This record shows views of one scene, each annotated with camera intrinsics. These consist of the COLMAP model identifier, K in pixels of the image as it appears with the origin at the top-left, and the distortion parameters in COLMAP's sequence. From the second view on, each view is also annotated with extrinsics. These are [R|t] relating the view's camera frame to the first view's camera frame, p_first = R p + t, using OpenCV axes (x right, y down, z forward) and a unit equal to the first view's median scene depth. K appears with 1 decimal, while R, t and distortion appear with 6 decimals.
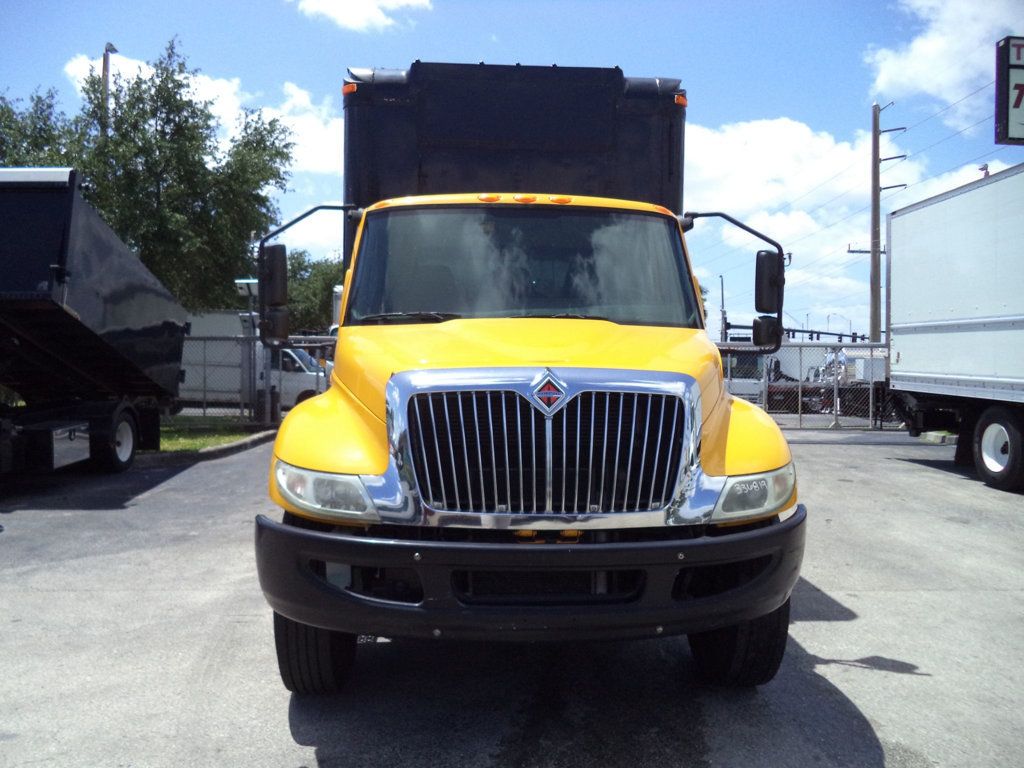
lens RADIAL K [[843.8, 0, 512.0], [0, 843.8, 384.0], [0, 0, 1]] dist [-0.007018, -0.011361]
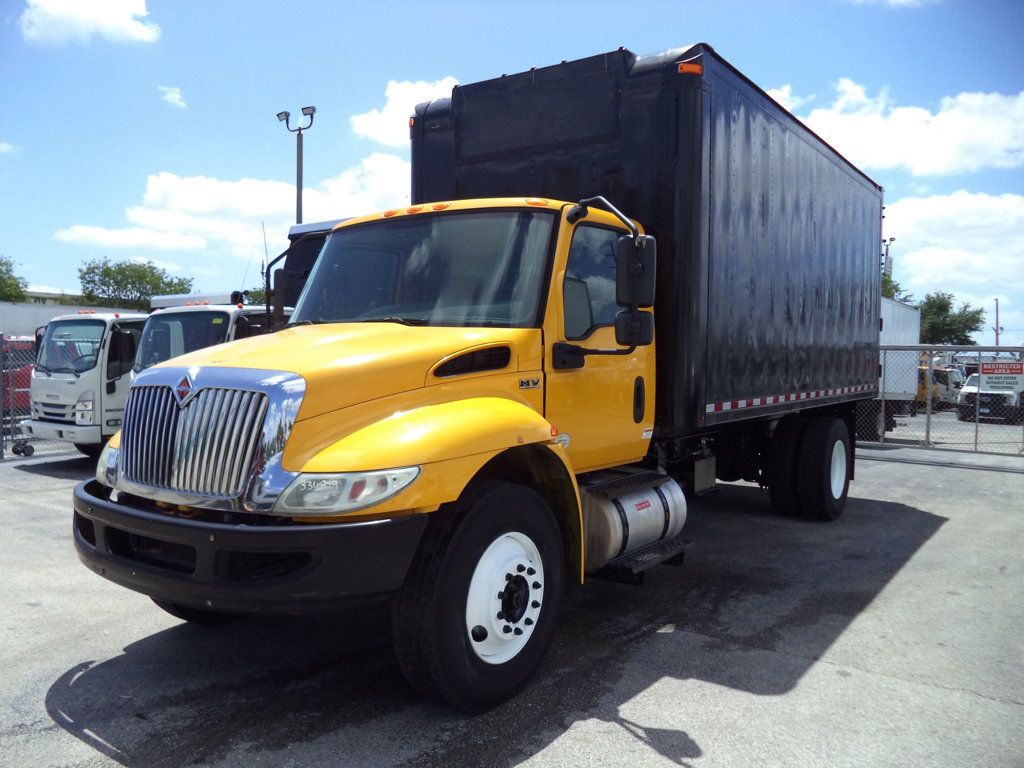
lens RADIAL K [[843.8, 0, 512.0], [0, 843.8, 384.0], [0, 0, 1]] dist [-0.007018, -0.011361]
pose [[0.778376, 0.021873, -0.627417, 0.811700], [-0.026989, 0.999635, 0.001366, -0.006539], [0.627217, 0.015870, 0.778683, 0.266562]]
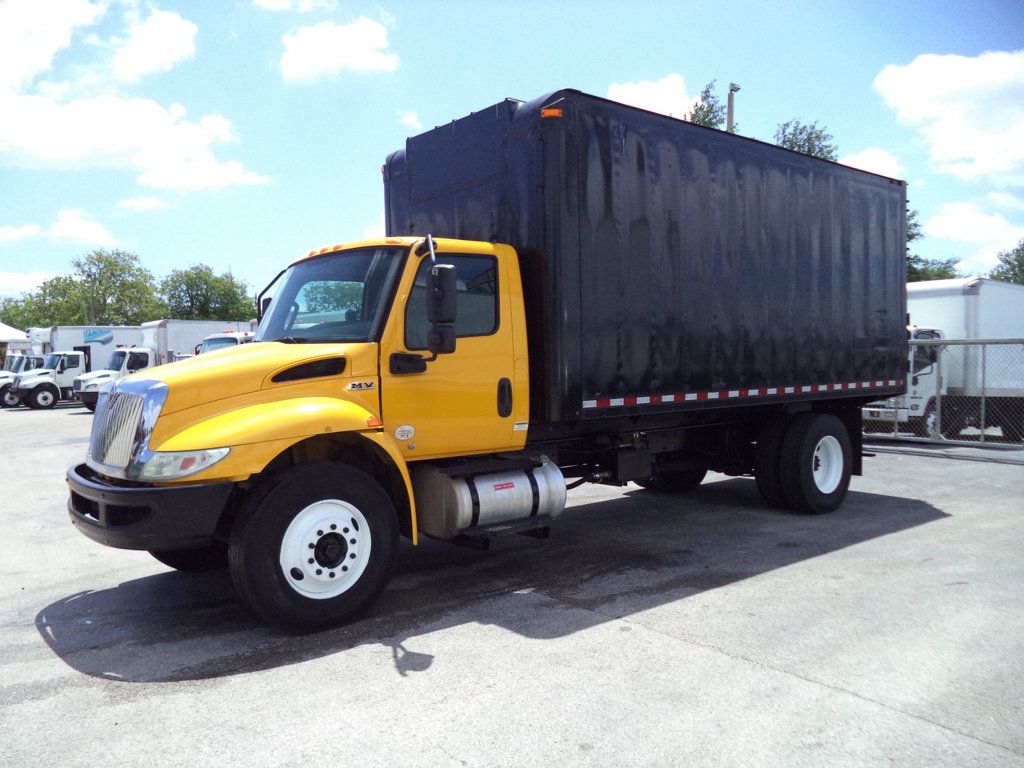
lens RADIAL K [[849.7, 0, 512.0], [0, 849.7, 384.0], [0, 0, 1]] dist [-0.004854, -0.012827]
pose [[0.588064, 0.007628, -0.808779, 1.340539], [-0.009257, 0.999954, 0.002700, -0.013937], [0.808762, 0.005900, 0.588107, 0.468554]]
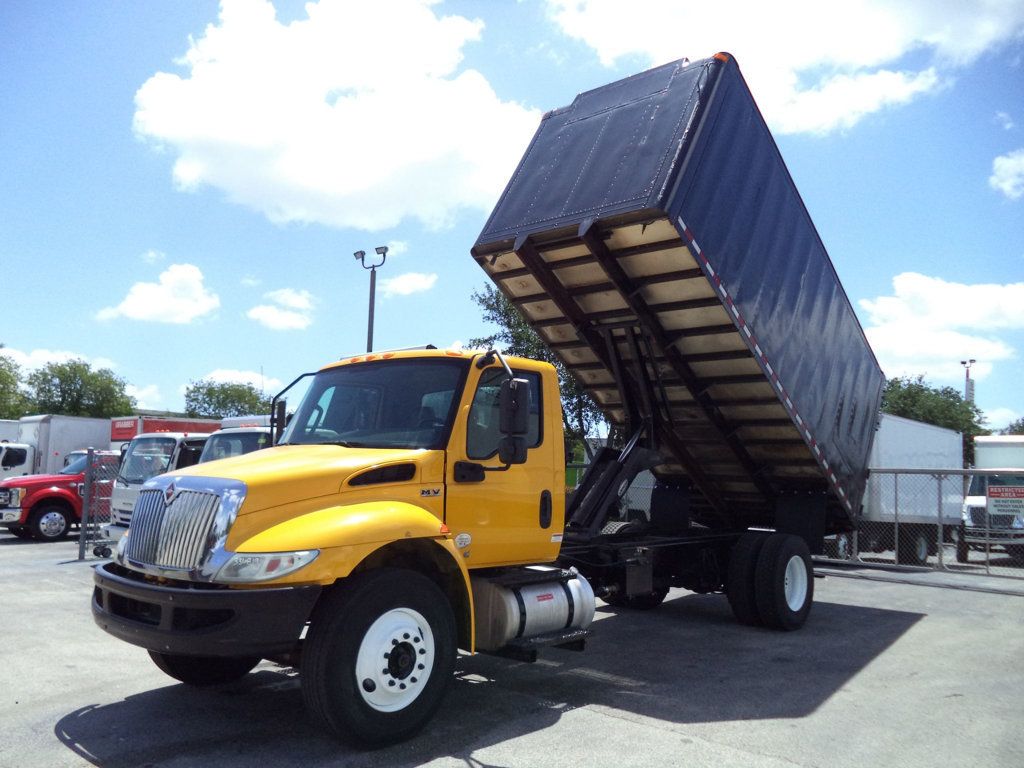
lens RADIAL K [[847.6, 0, 510.6], [0, 847.6, 372.2], [0, 0, 1]] dist [-0.017328, -0.005127]
pose [[0.705217, -0.075744, -0.704934, 1.193827], [-0.042936, 0.987890, -0.149100, -0.000586], [0.707690, 0.135415, 0.693424, 0.219852]]
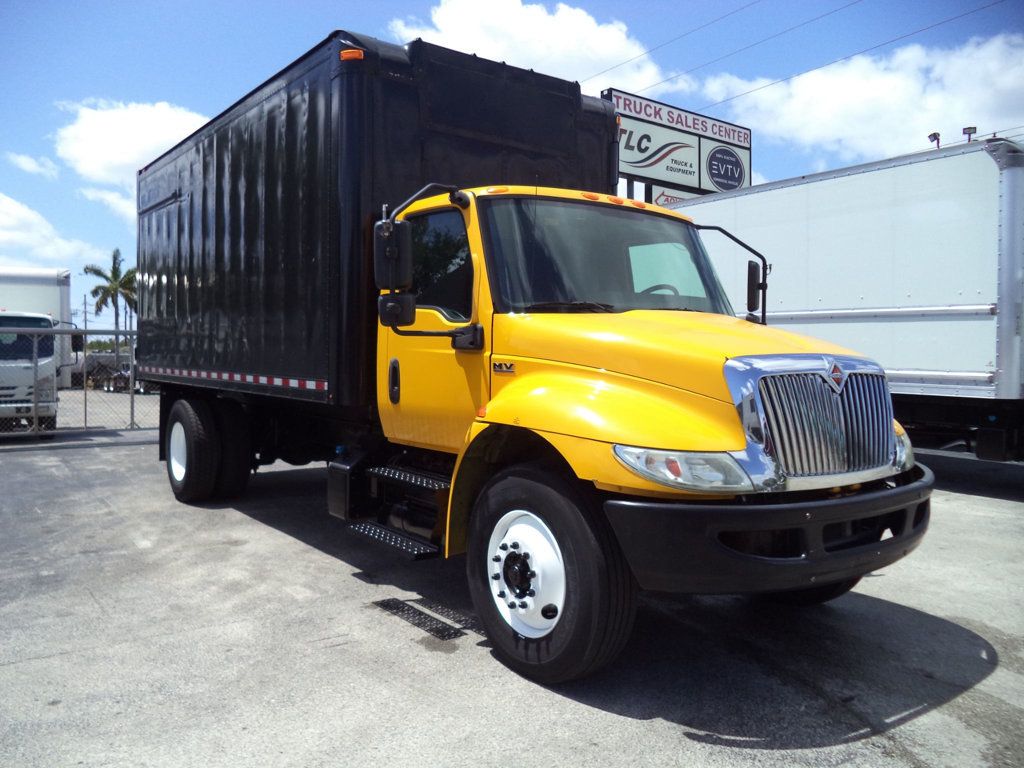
lens RADIAL K [[843.8, 0, 512.0], [0, 843.8, 384.0], [0, 0, 1]] dist [-0.007018, -0.011361]
pose [[0.825317, -0.023031, 0.564200, -0.742956], [0.018257, 0.999734, 0.014103, -0.000884], [-0.564375, -0.001339, 0.825517, 0.184288]]
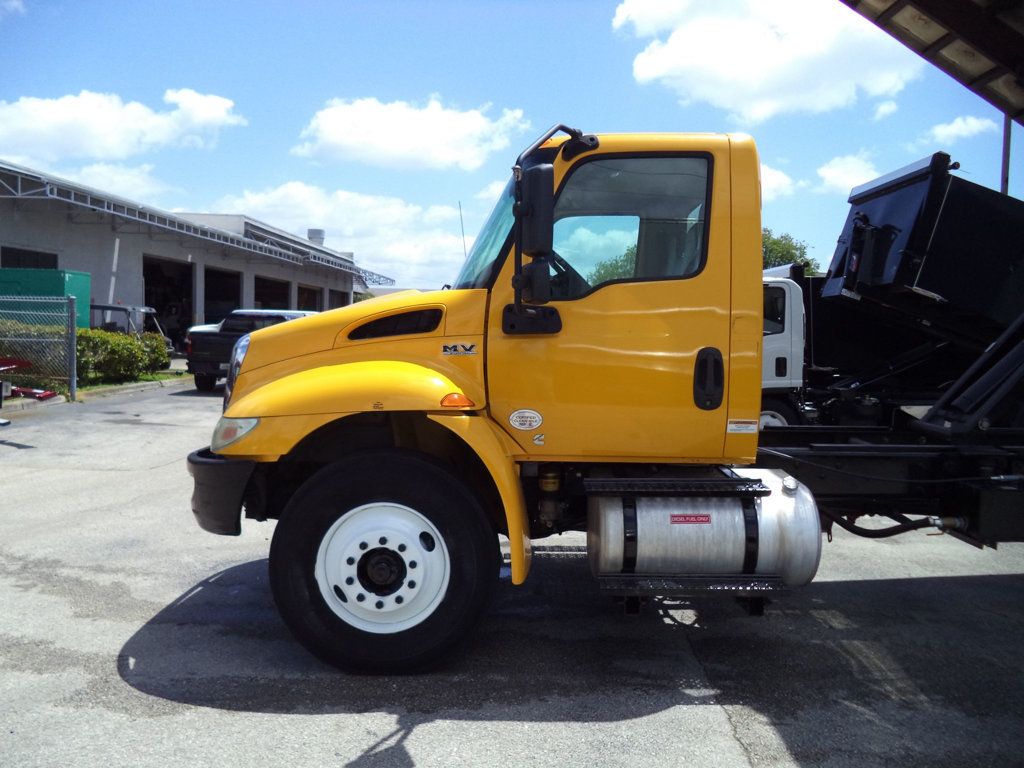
lens RADIAL K [[847.6, 0, 510.6], [0, 847.6, 372.2], [0, 0, 1]] dist [-0.017328, -0.005127]
pose [[-0.056492, 0.046309, -0.997328, 1.092223], [-0.046101, 0.997737, 0.048939, -0.027464], [0.997338, 0.048743, -0.054229, 1.106130]]
